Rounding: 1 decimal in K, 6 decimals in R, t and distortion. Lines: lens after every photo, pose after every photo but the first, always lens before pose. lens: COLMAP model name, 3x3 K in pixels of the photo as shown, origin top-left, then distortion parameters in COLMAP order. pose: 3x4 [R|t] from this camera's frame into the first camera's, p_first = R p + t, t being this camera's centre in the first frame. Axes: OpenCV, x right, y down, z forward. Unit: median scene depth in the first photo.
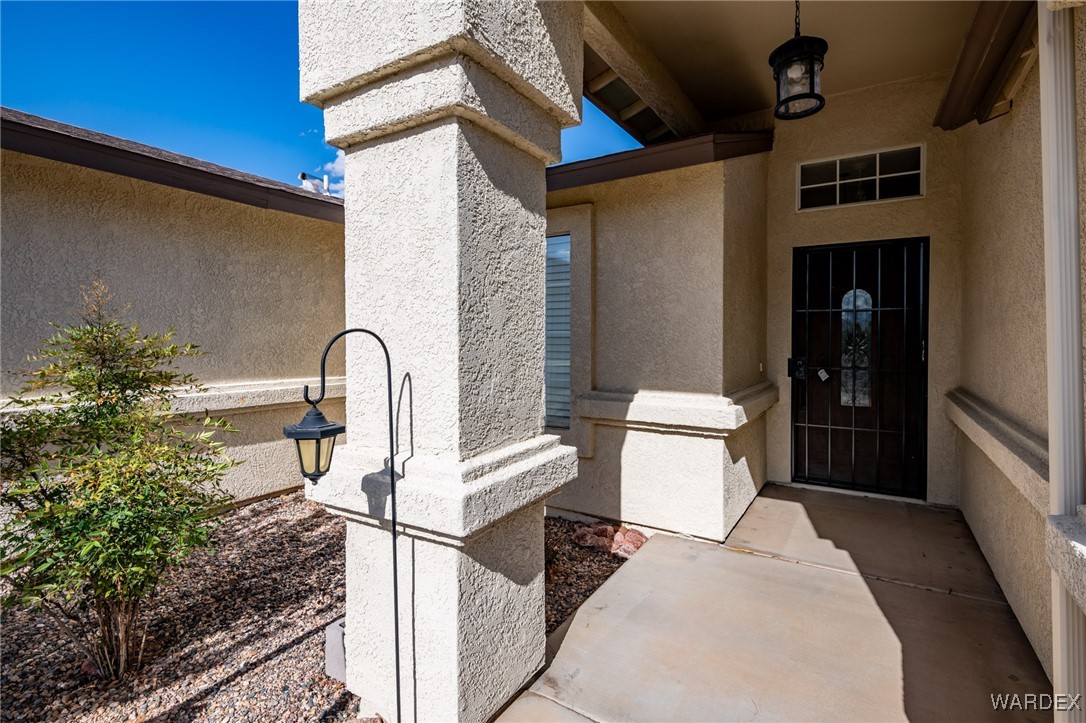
lens RADIAL K [[501.3, 0, 541.2], [0, 501.3, 350.4], [0, 0, 1]] dist [0.031072, -0.023212]
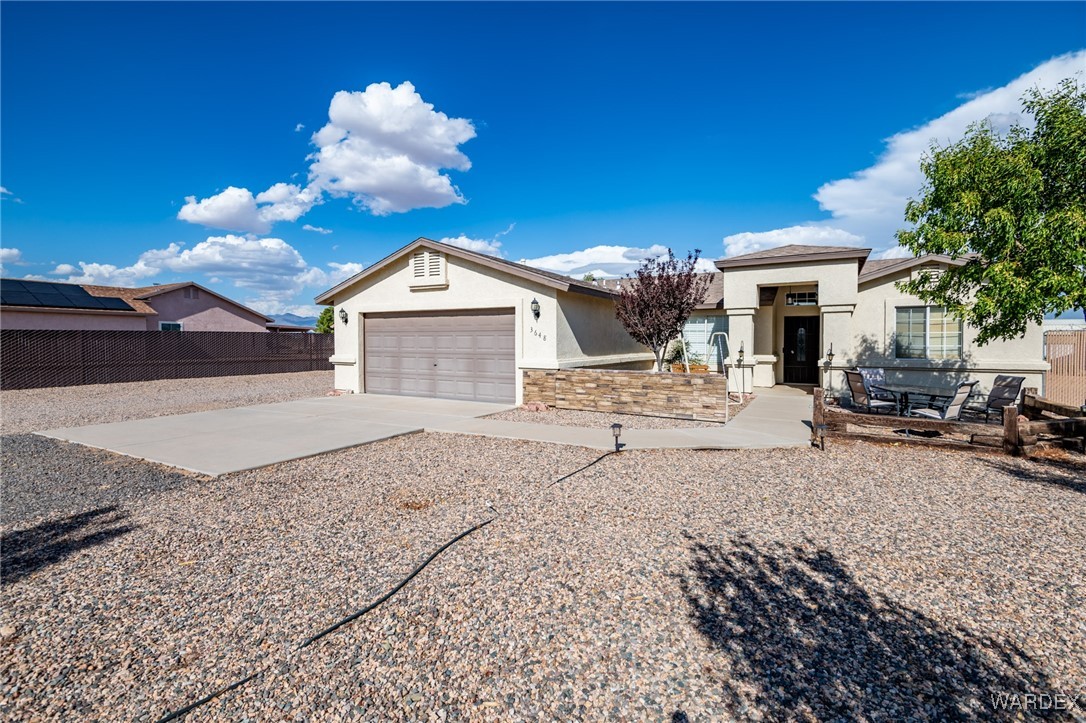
lens RADIAL K [[501.3, 0, 541.2], [0, 501.3, 350.4], [0, 0, 1]] dist [0.031072, -0.023212]
pose [[0.997750, 0.002759, 0.066980, -1.515992], [-0.002337, 0.999977, -0.006390, 0.064944], [-0.066996, 0.006219, 0.997734, -2.542971]]
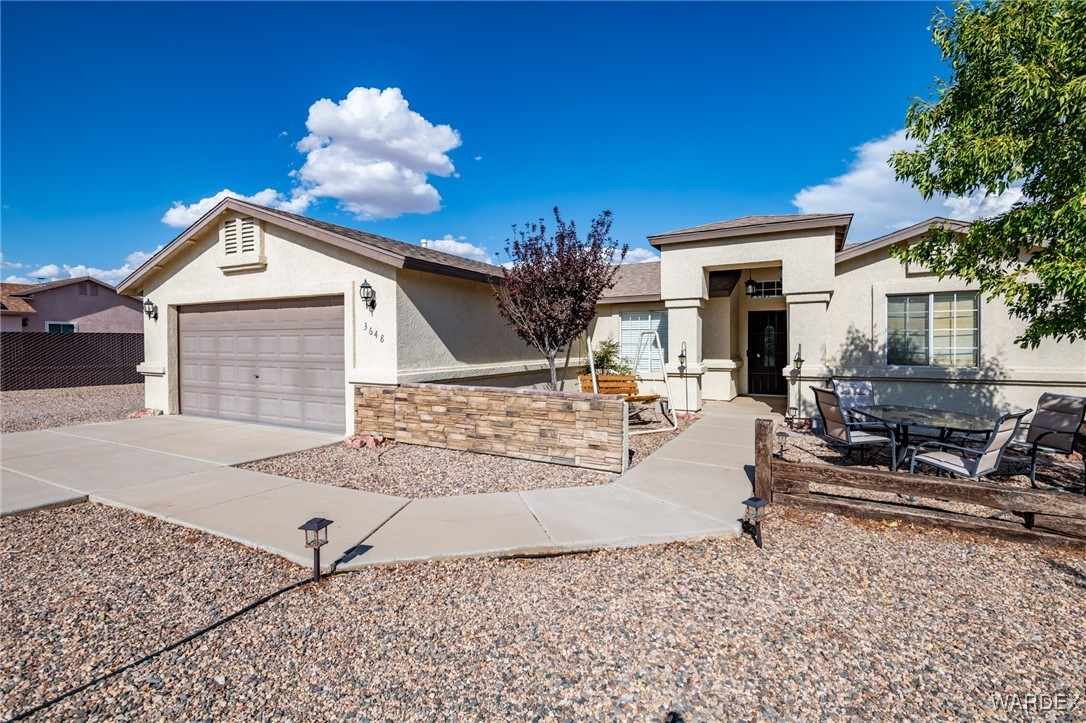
lens RADIAL K [[501.3, 0, 541.2], [0, 501.3, 350.4], [0, 0, 1]] dist [0.031072, -0.023212]
pose [[0.996371, -0.000311, 0.085121, -0.956127], [0.001155, 0.999951, -0.009867, 0.045783], [-0.085114, 0.009930, 0.996322, -1.823531]]
